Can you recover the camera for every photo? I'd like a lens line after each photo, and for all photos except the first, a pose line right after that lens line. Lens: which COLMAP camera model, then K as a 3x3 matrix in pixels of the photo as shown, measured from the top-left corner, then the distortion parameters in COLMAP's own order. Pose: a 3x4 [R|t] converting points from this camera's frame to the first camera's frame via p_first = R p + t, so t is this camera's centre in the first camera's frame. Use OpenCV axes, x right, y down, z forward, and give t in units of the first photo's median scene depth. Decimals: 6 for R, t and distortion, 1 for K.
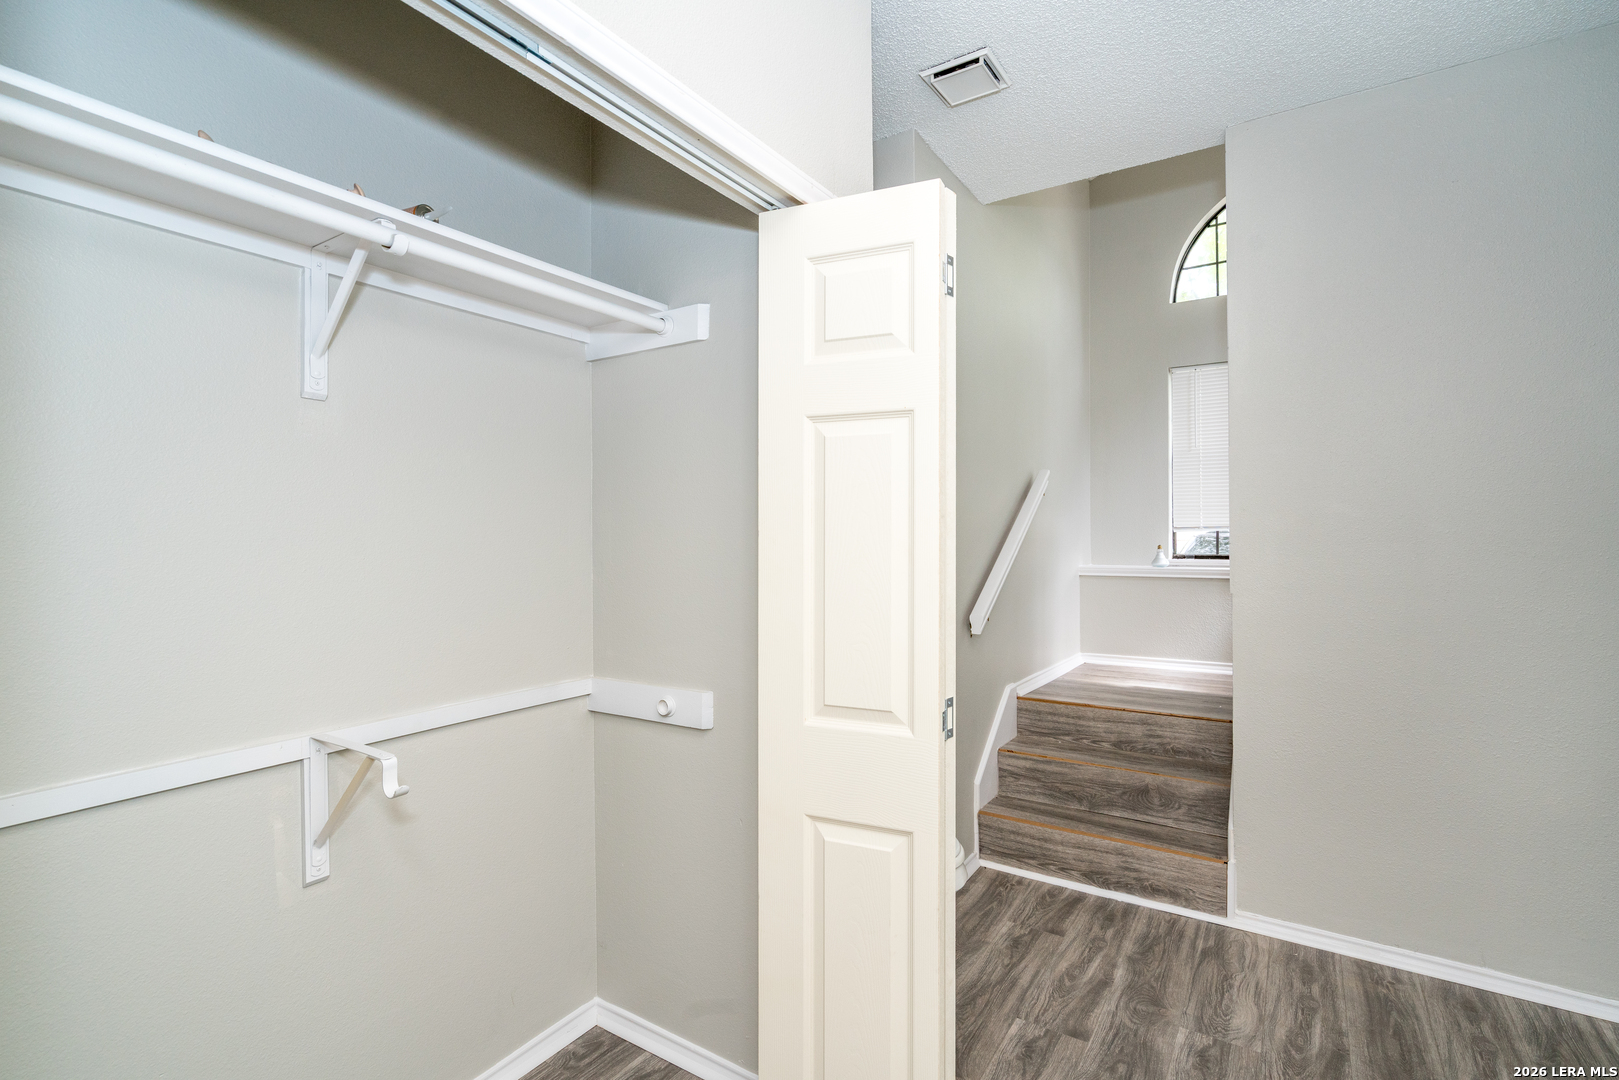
lens RADIAL K [[732.8, 0, 801.6], [0, 732.8, 542.5], [0, 0, 1]] dist [-0.001452, 0.001803]
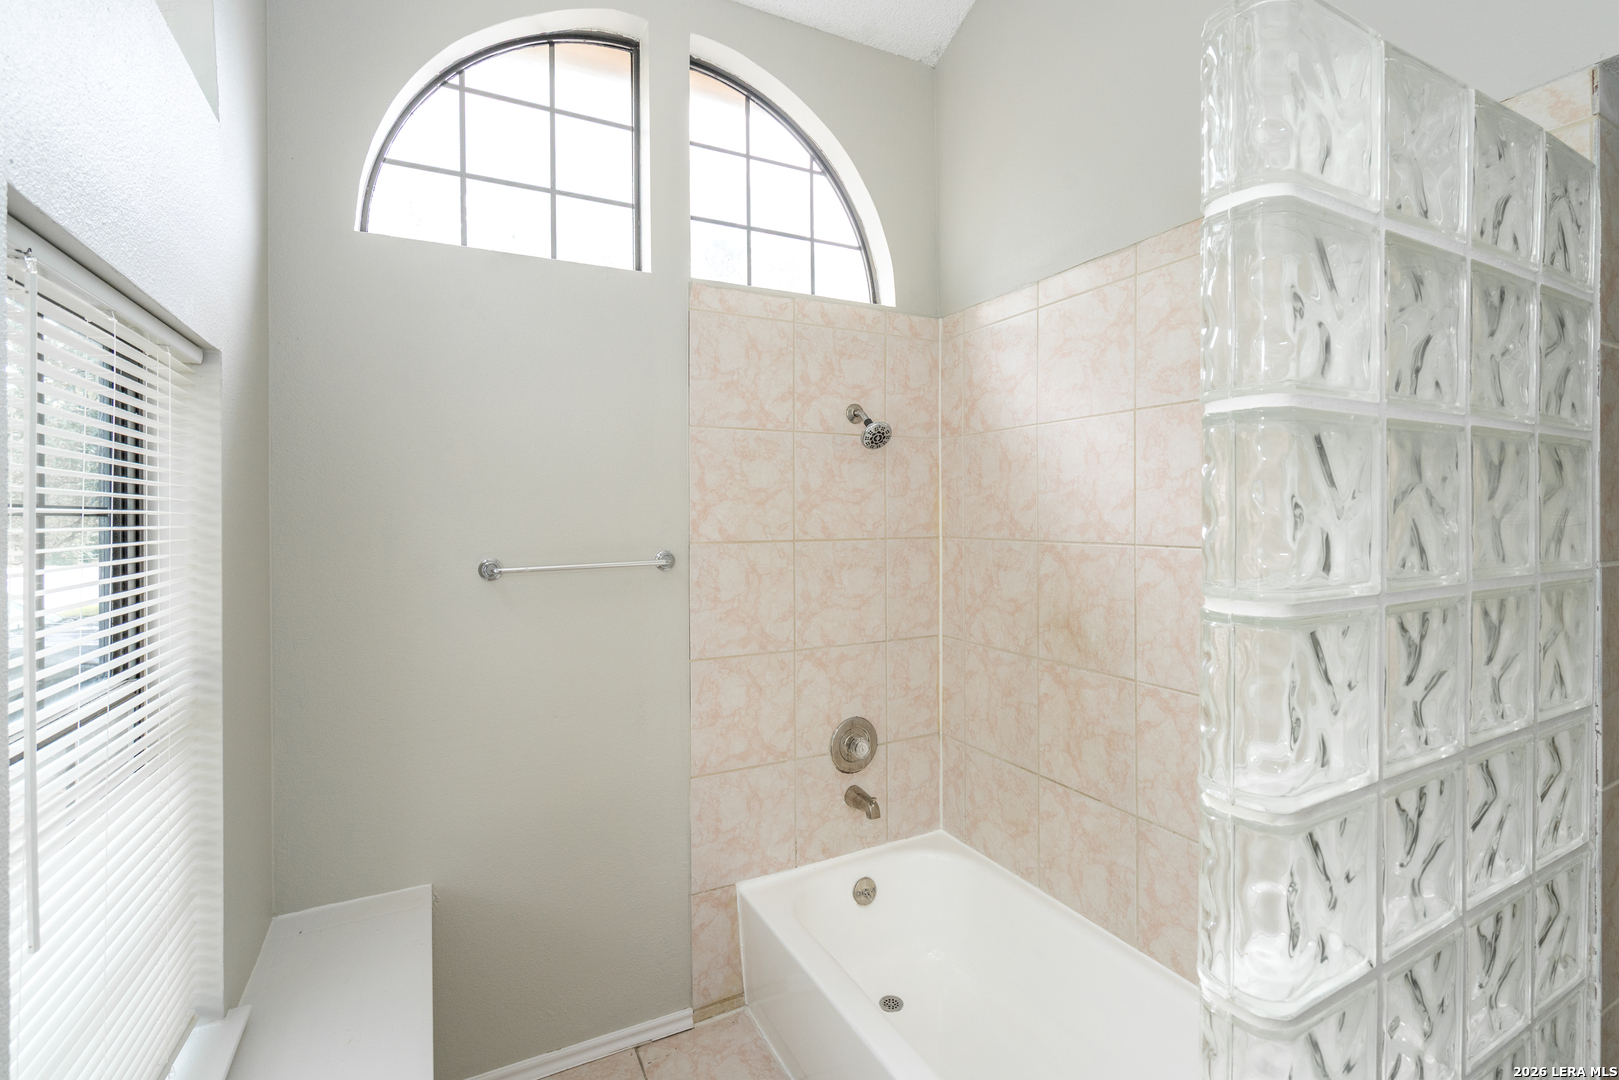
lens RADIAL K [[744.7, 0, 814.5], [0, 744.7, 540.6], [0, 0, 1]] dist [-0.002271, 0.002130]
pose [[0.475790, -0.005987, 0.879538, 0.340661], [0.005435, 0.999978, 0.003867, -0.200784], [-0.879542, 0.002941, 0.475812, 0.758486]]
